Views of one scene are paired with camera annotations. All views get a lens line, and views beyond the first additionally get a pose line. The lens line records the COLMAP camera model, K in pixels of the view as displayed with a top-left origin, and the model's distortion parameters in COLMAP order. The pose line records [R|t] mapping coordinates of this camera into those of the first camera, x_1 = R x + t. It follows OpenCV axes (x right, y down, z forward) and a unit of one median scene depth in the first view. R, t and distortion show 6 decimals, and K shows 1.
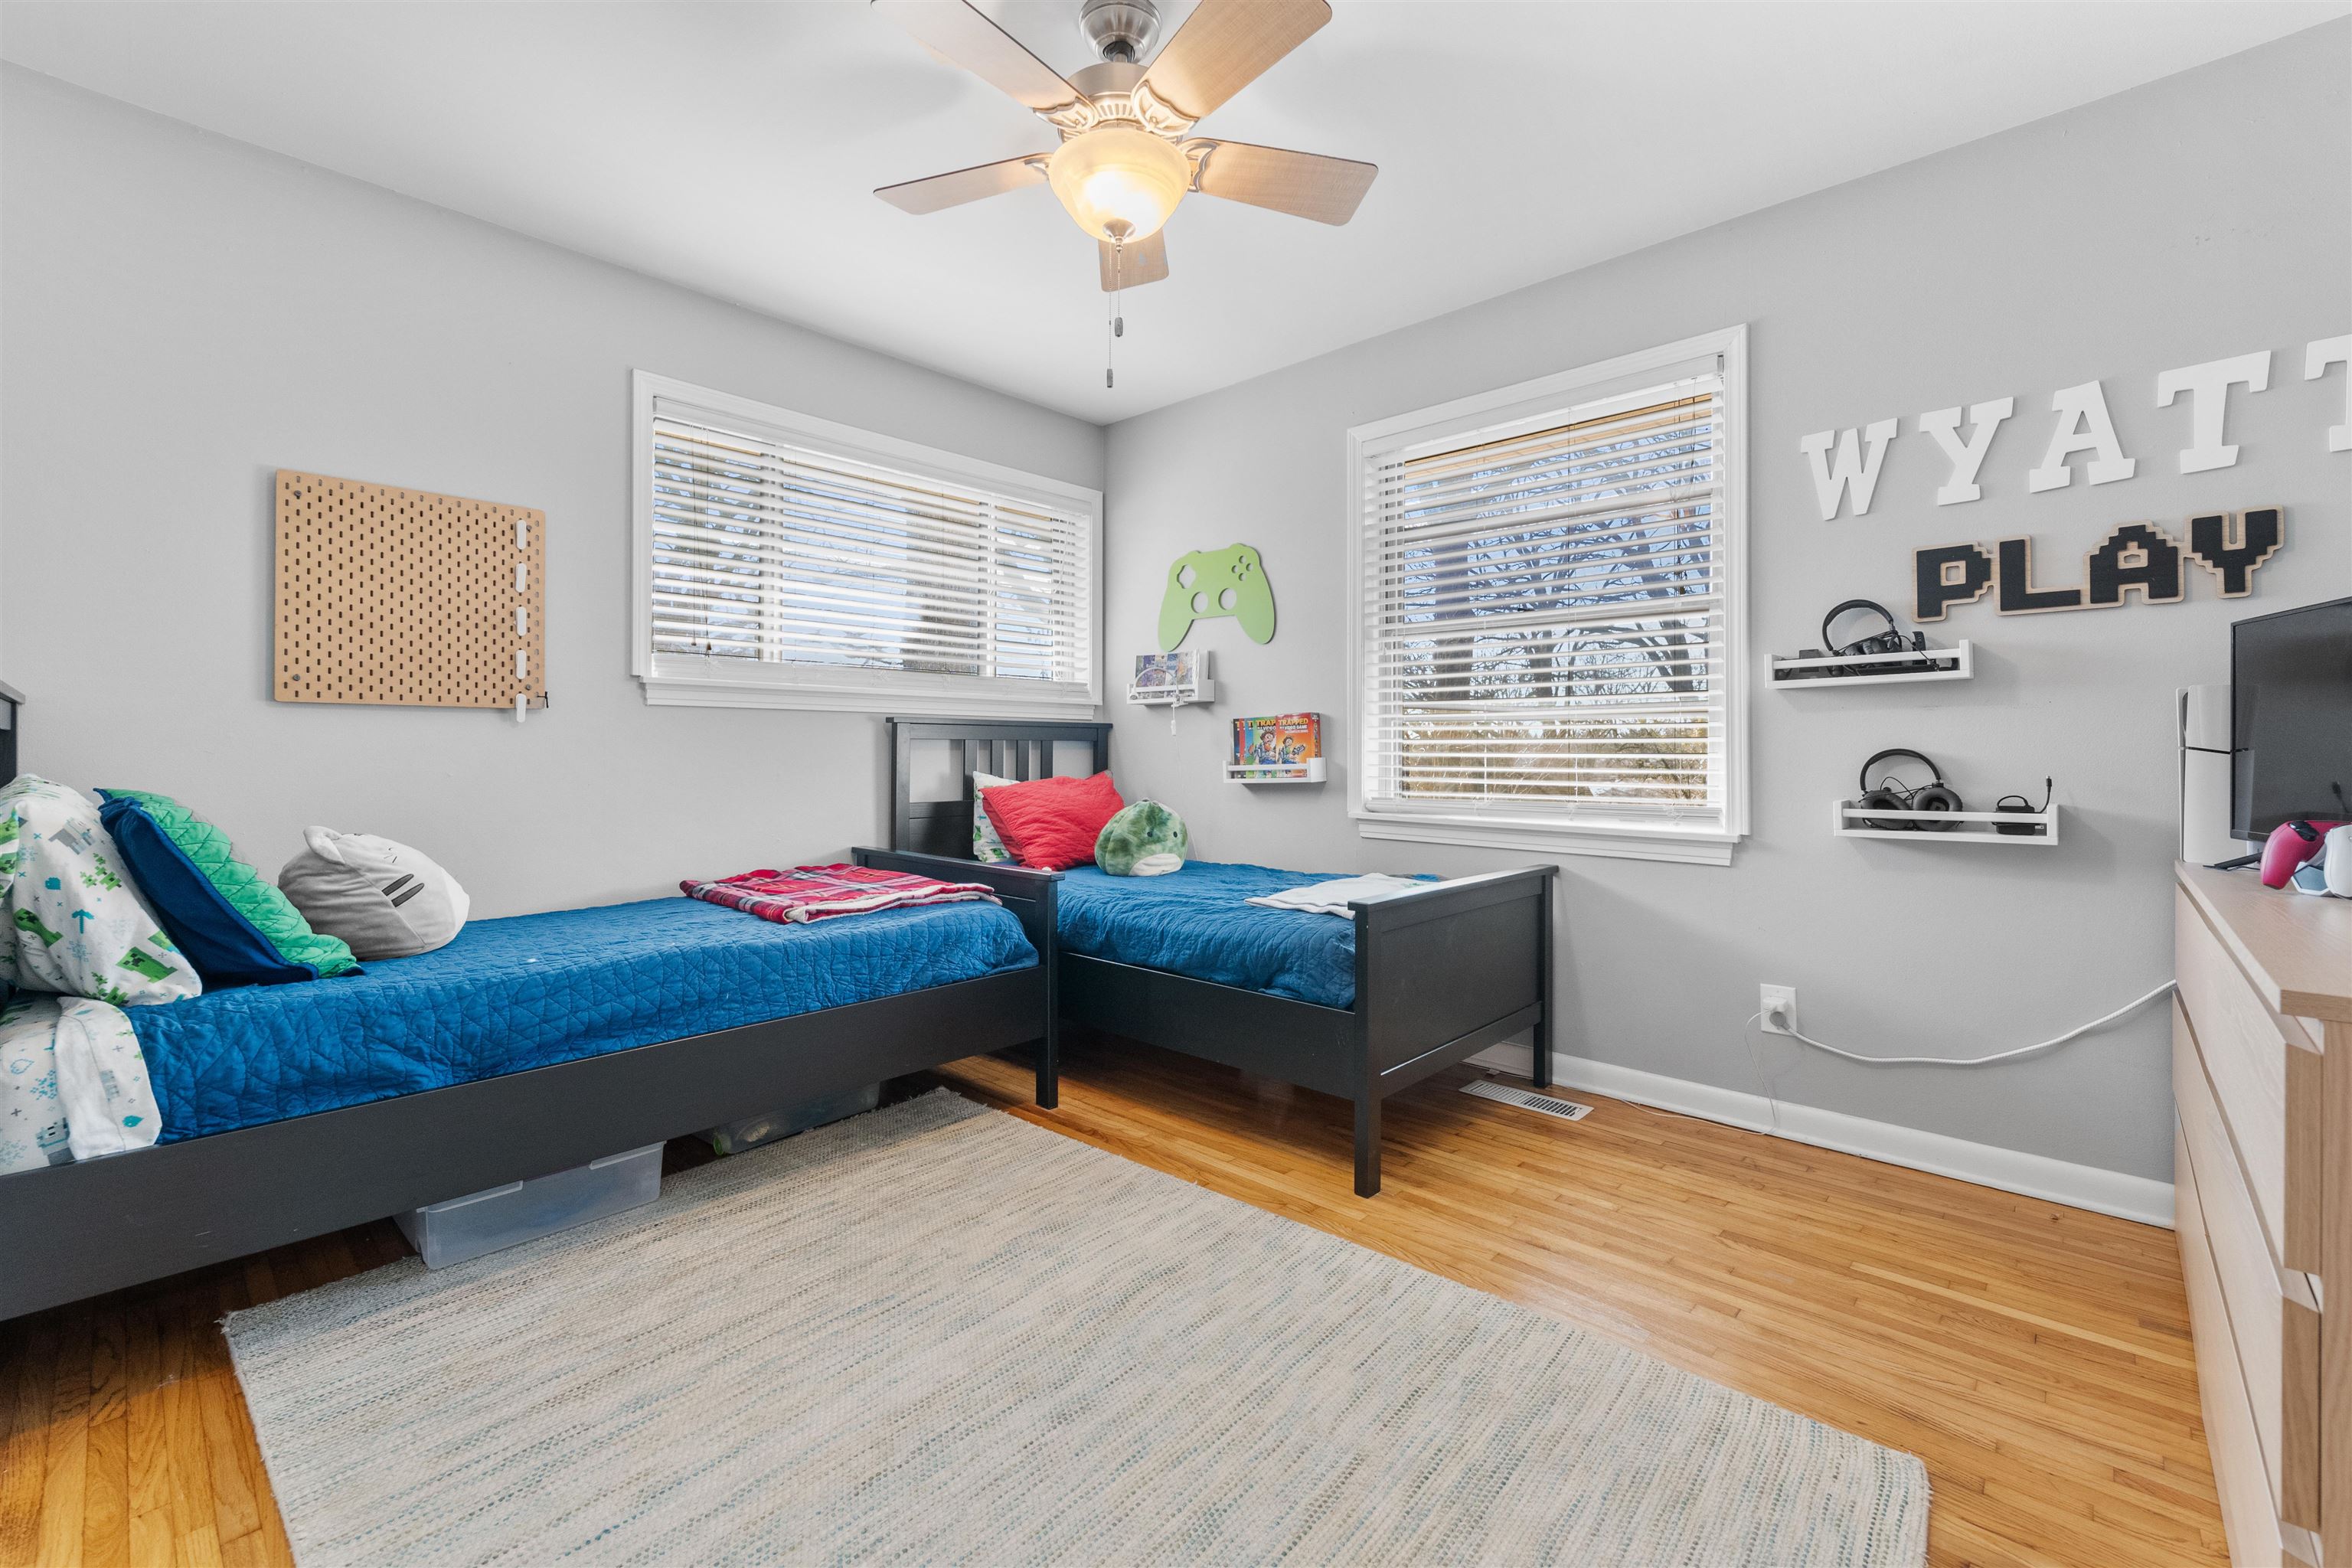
lens RADIAL K [[979.6, 0, 1169.6], [0, 979.6, 749.6], [0, 0, 1]] dist [-0.000961, -0.000438]
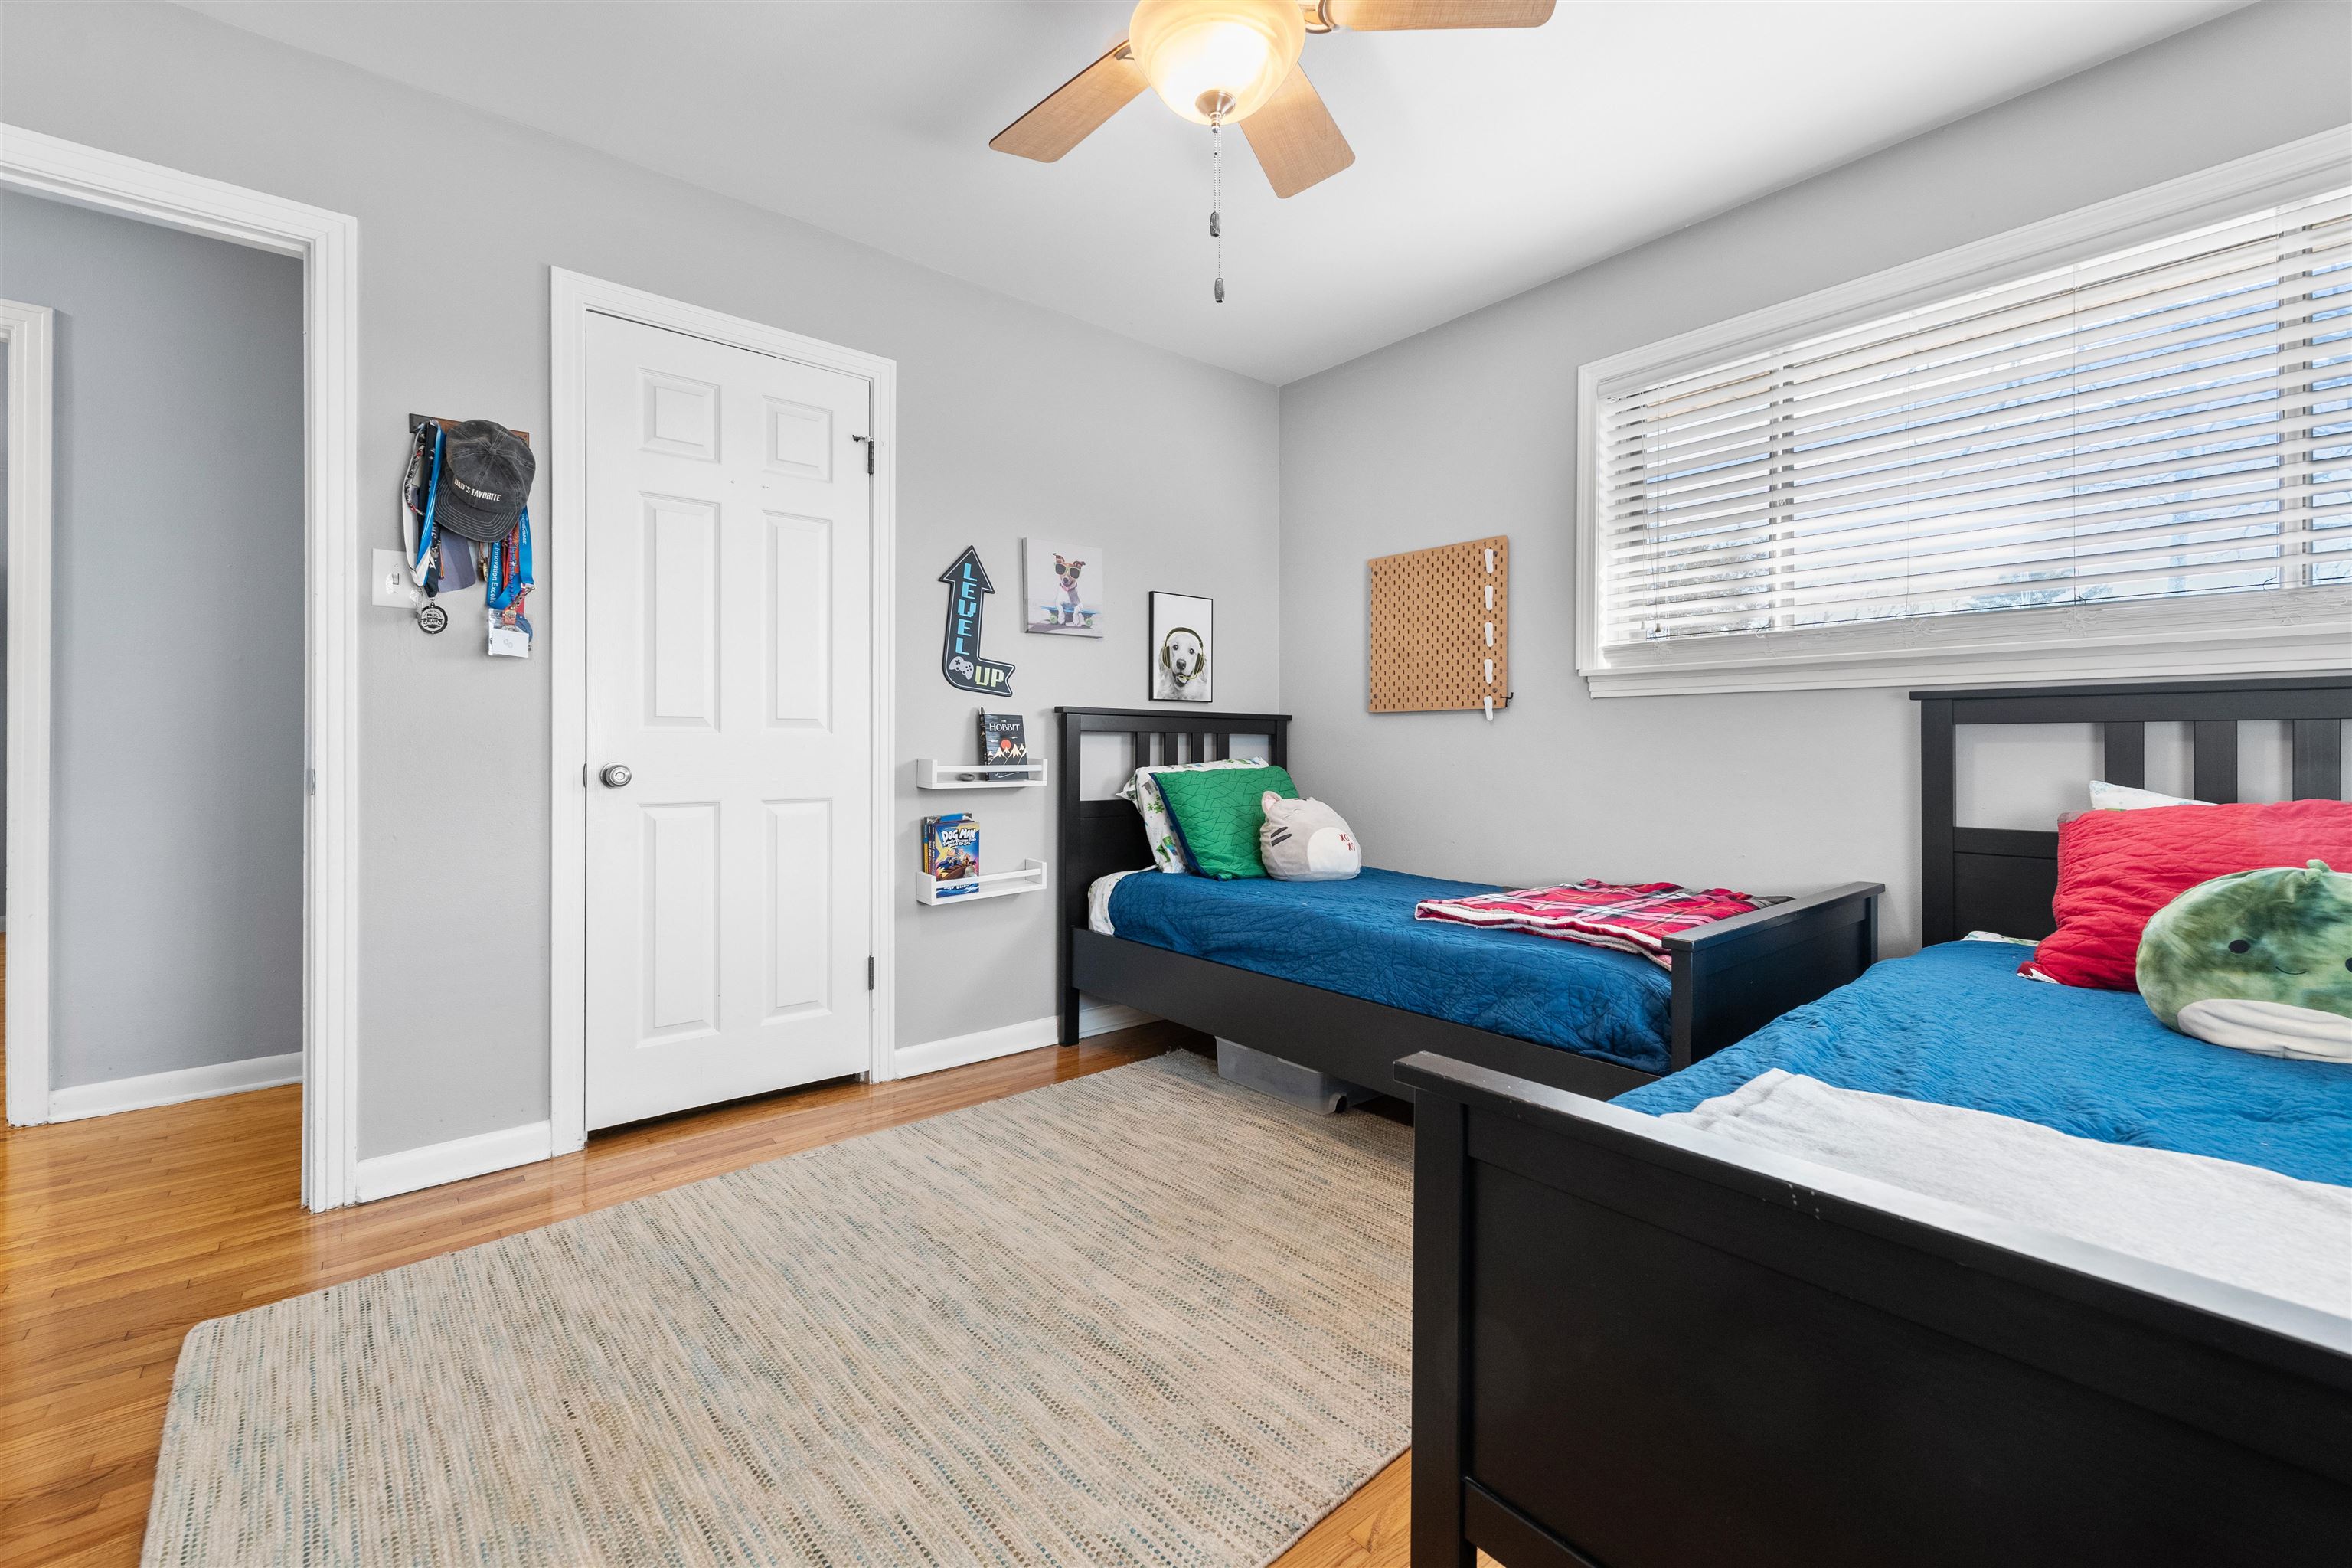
lens RADIAL K [[979.6, 0, 1169.6], [0, 979.6, 749.6], [0, 0, 1]] dist [-0.000961, -0.000438]
pose [[-0.136156, 0.000746, -0.990687, 0.704516], [-0.000721, 0.999999, 0.000852, 0.008225], [0.990687, 0.000831, -0.136155, 0.988799]]
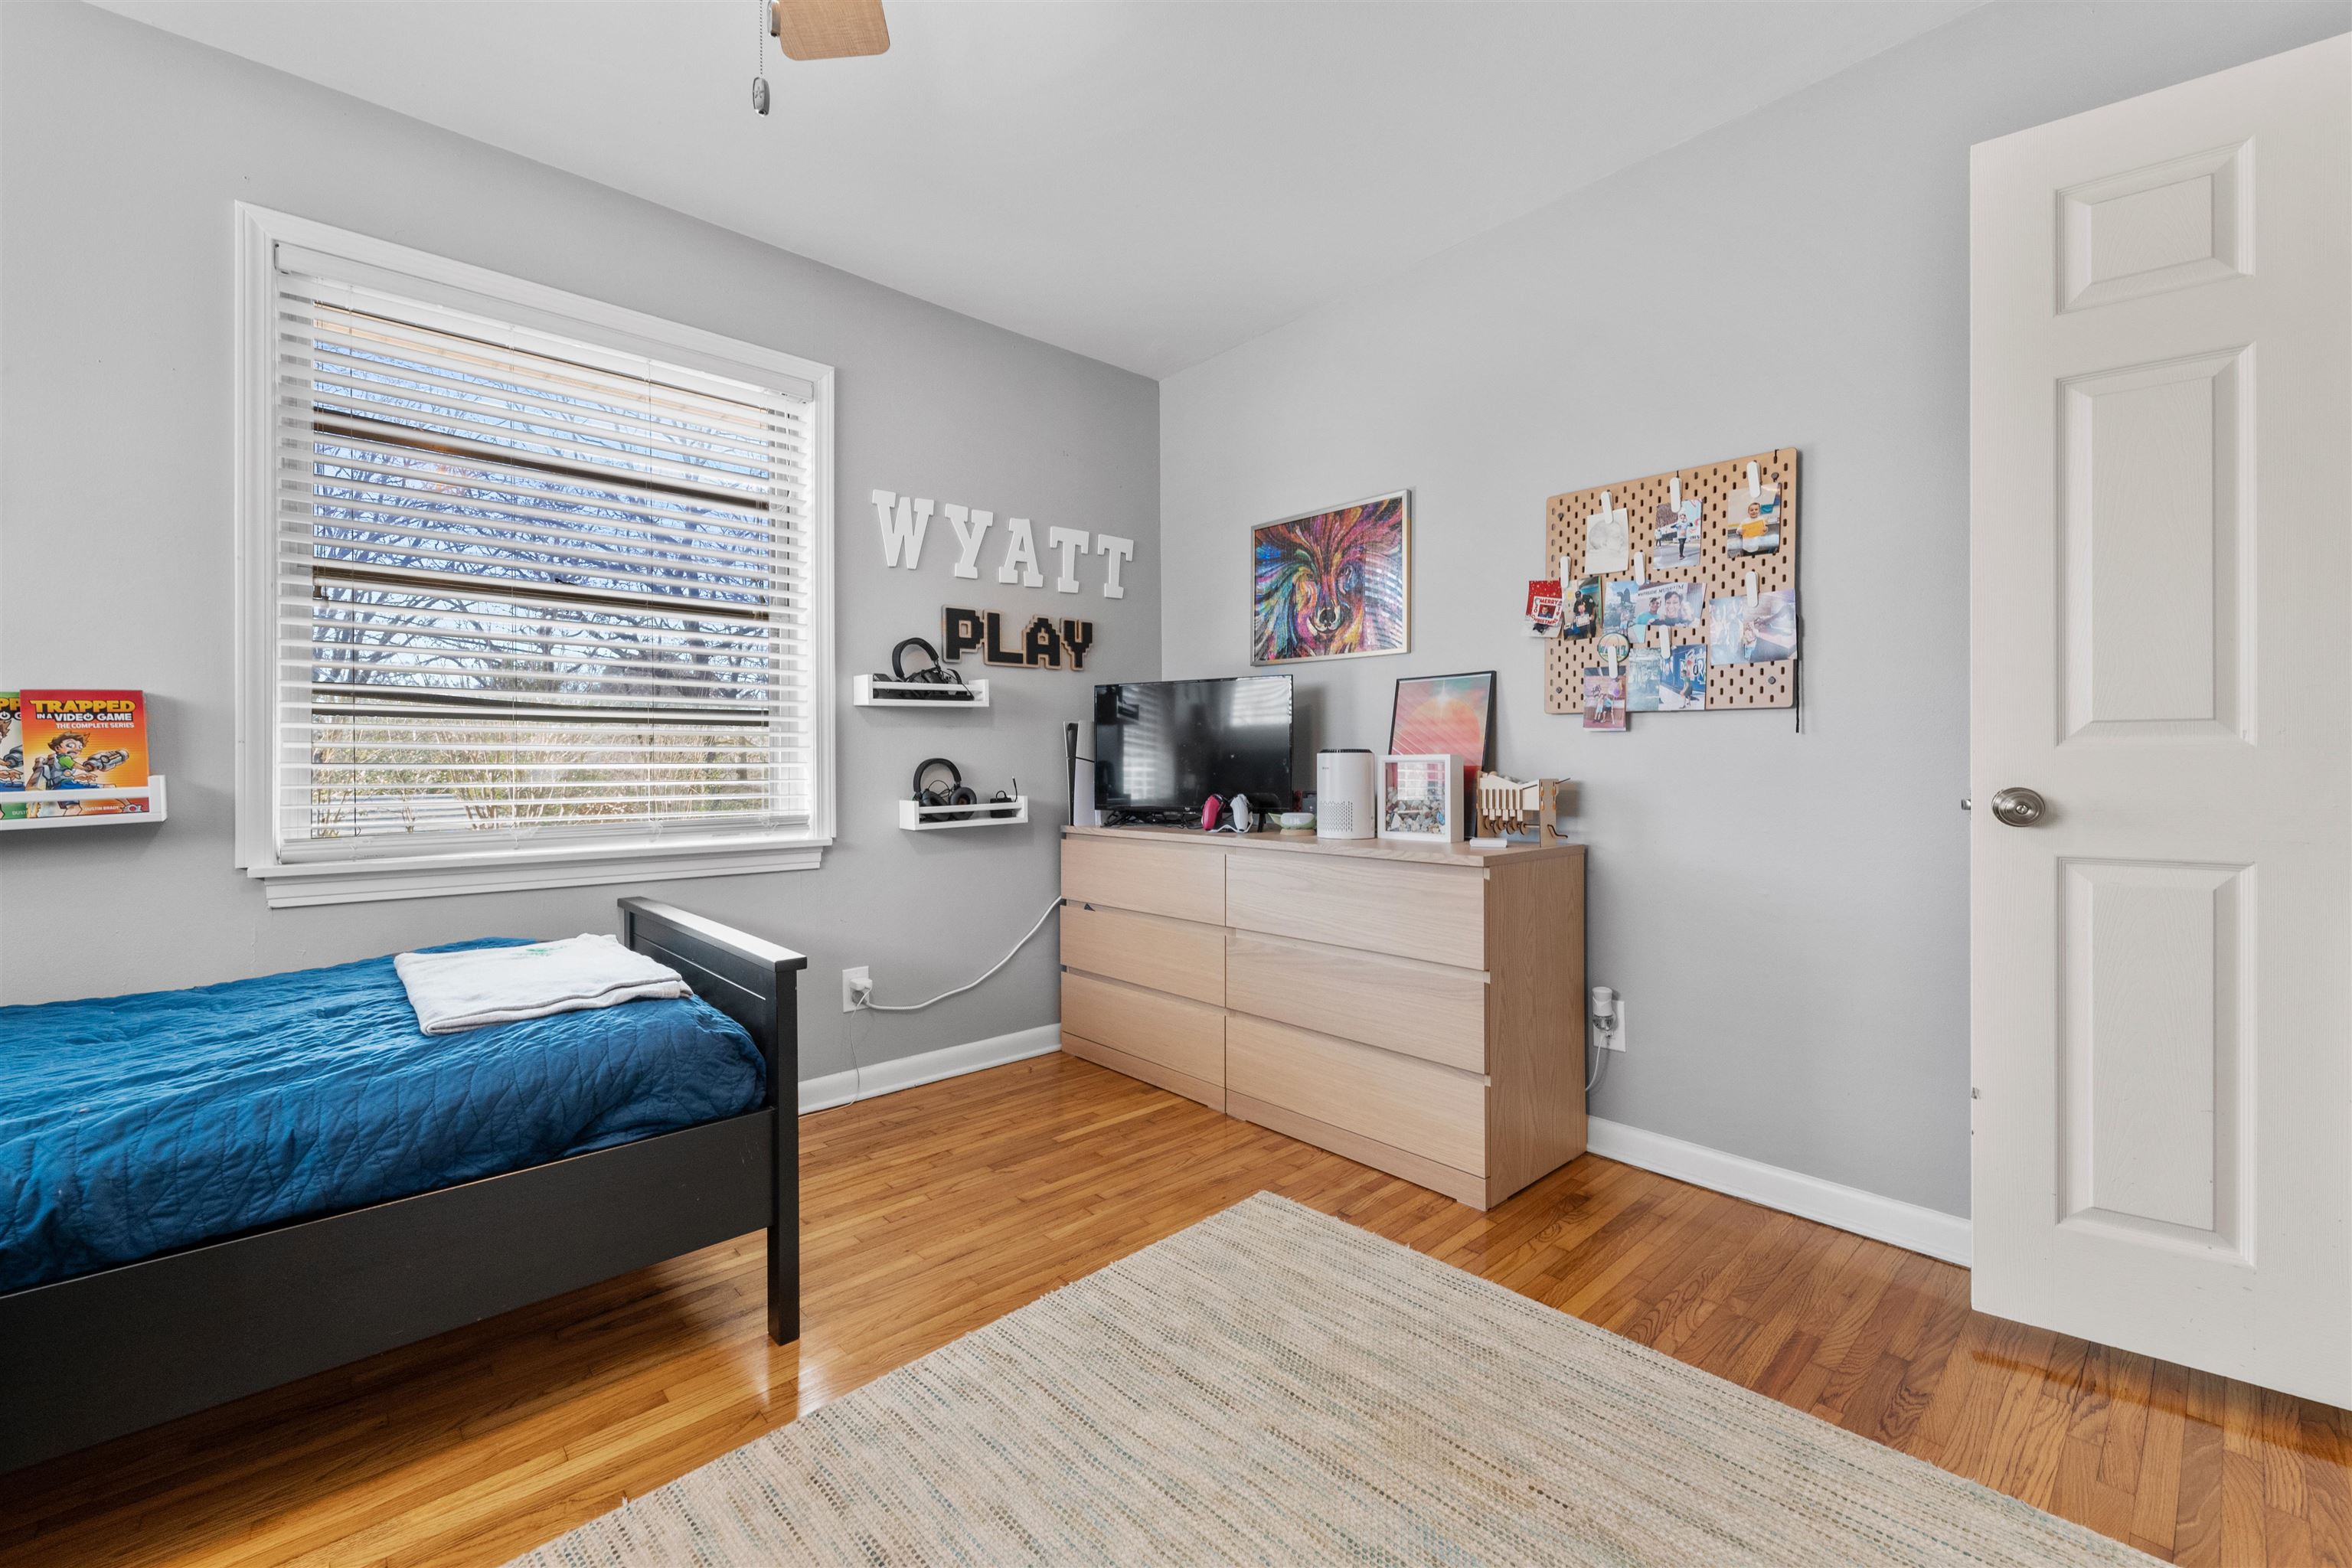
lens RADIAL K [[952.7, 0, 1173.5], [0, 952.7, 763.1], [0, 0, 1]] dist [-0.001748, -0.000208]
pose [[0.076840, -0.004671, 0.997033, -0.544705], [0.002235, 0.999987, 0.004513, 0.000641], [-0.997041, 0.001882, 0.076849, 0.669985]]
